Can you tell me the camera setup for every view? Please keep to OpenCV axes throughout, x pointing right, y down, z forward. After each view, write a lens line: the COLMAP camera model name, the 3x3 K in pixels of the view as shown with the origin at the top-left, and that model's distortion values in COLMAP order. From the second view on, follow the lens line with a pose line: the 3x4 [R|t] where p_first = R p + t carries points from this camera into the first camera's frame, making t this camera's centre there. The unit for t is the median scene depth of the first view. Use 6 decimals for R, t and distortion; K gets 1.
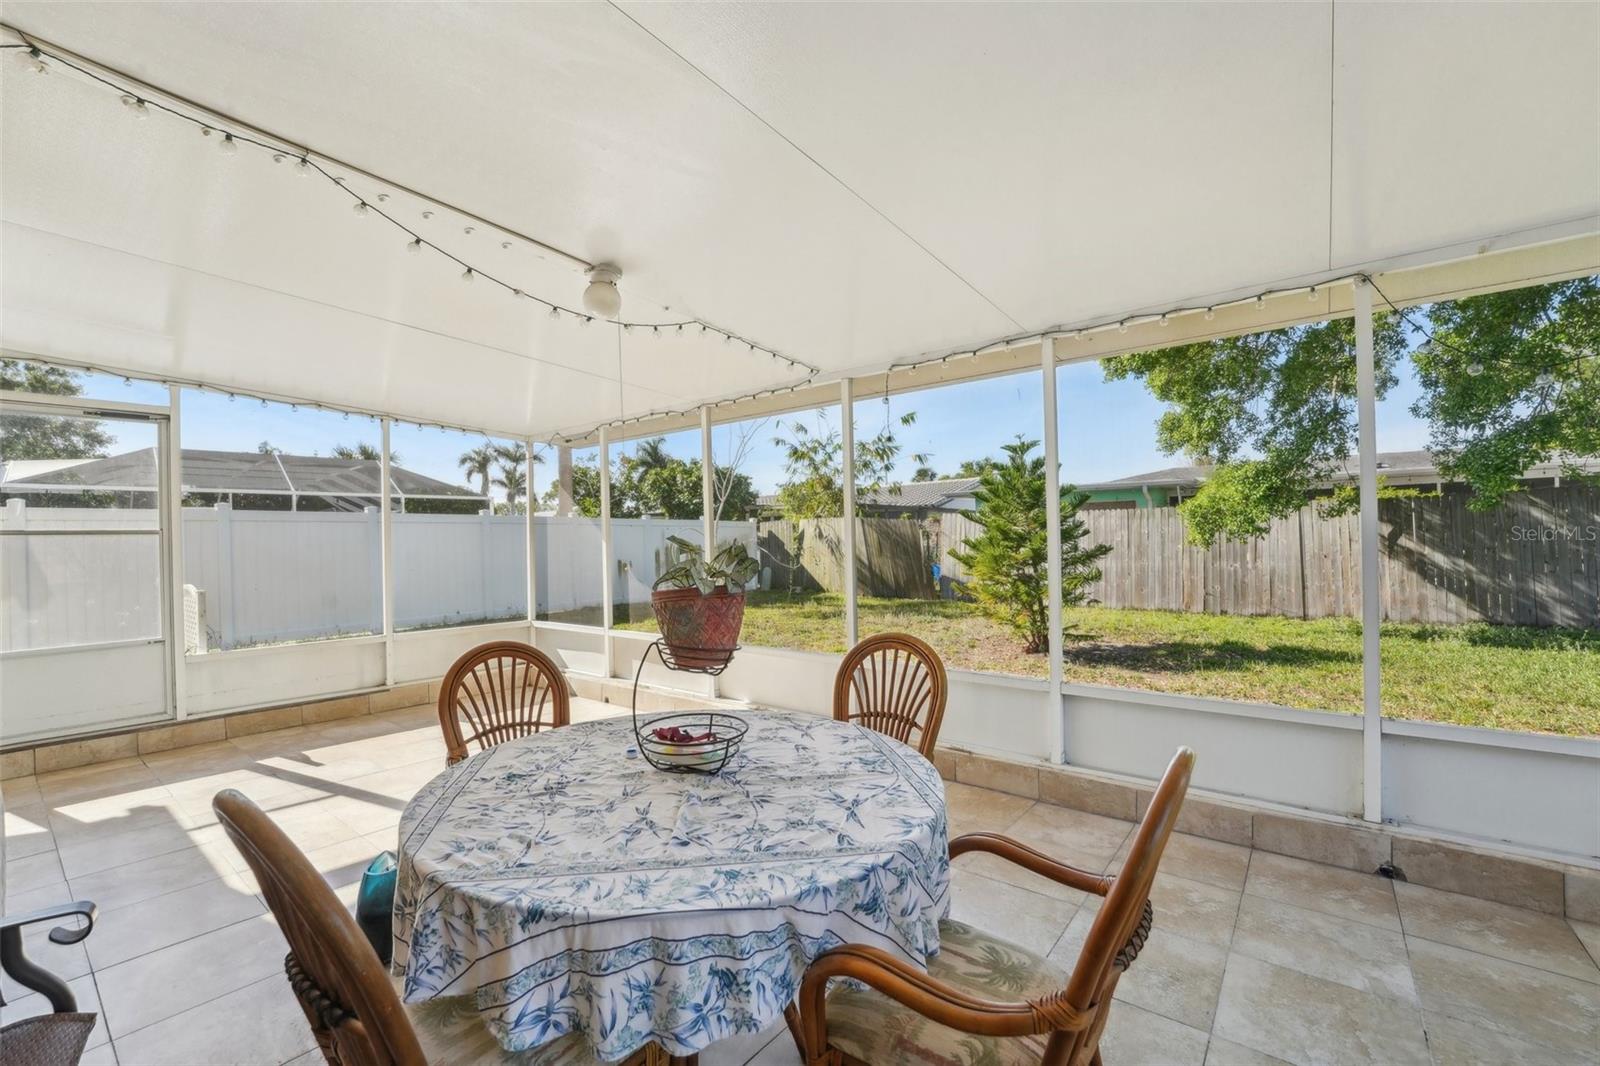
lens RADIAL K [[663.6, 0, 804.7], [0, 663.6, 539.7], [0, 0, 1]] dist [-0.009365, 0.001000]
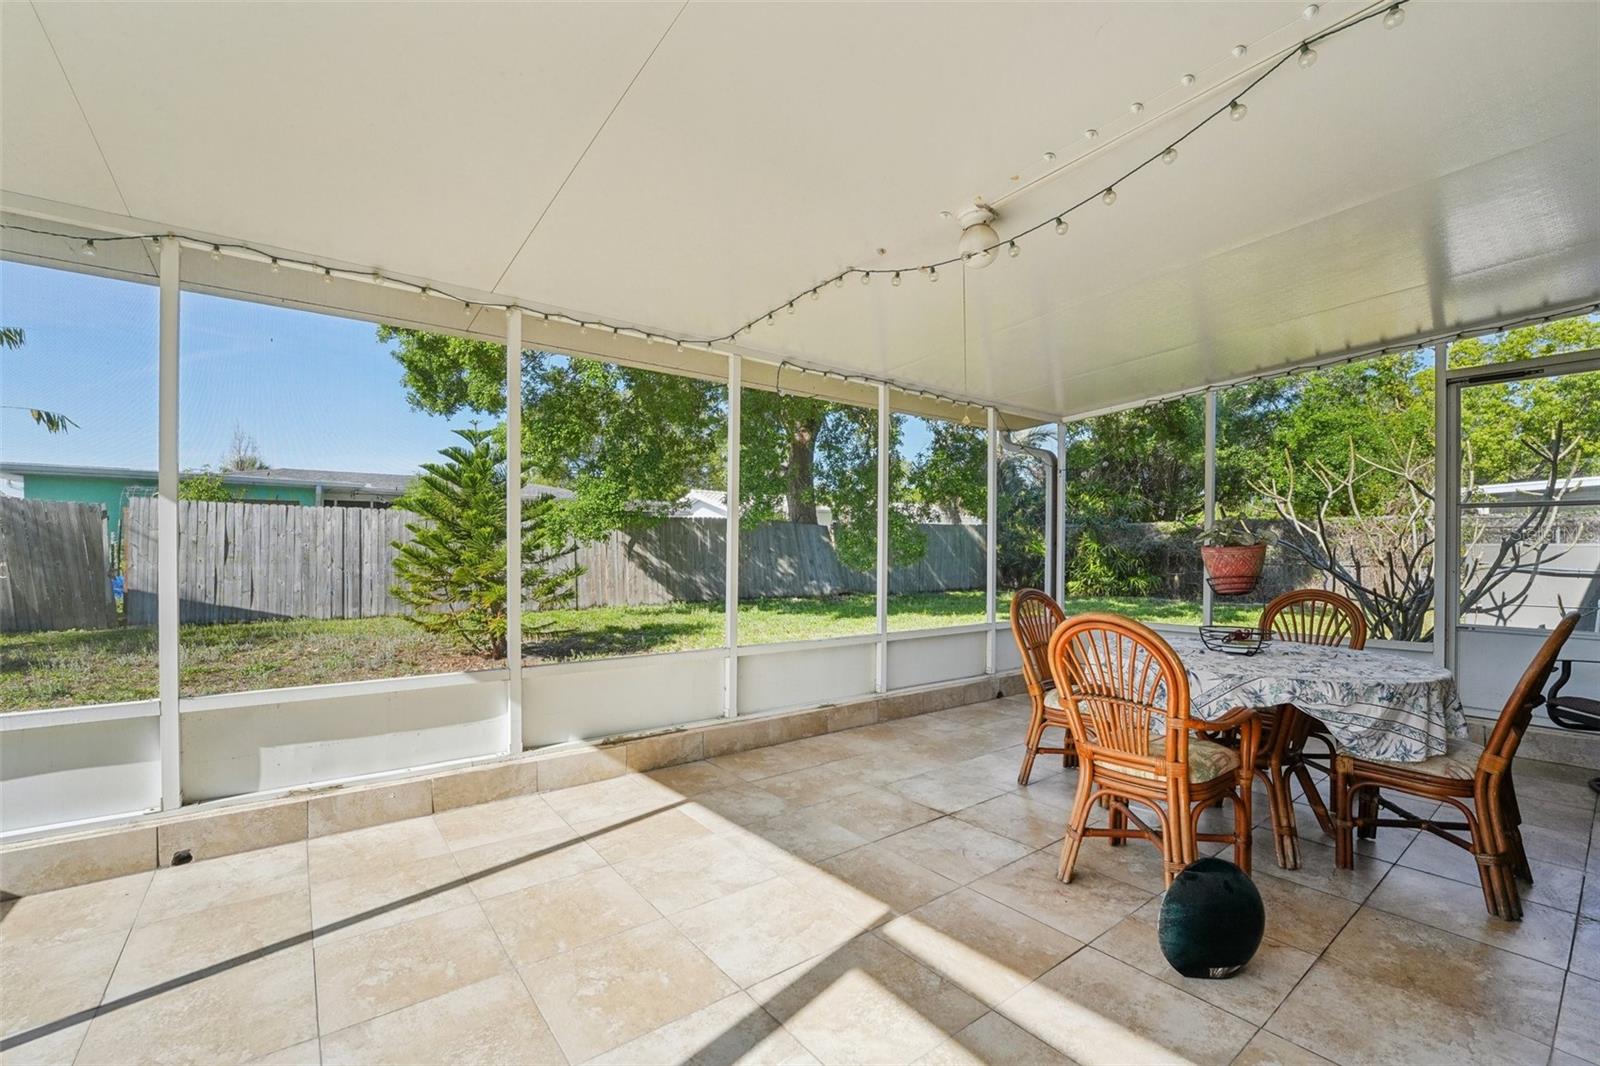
lens RADIAL K [[663.6, 0, 799.3], [0, 663.6, 543.8], [0, 0, 1]] dist [-0.009365, 0.001000]
pose [[0.261445, 0.027566, 0.964825, -0.379991], [-0.014240, 0.999593, -0.024701, 0.024516], [-0.965113, -0.007282, 0.261731, 0.304493]]
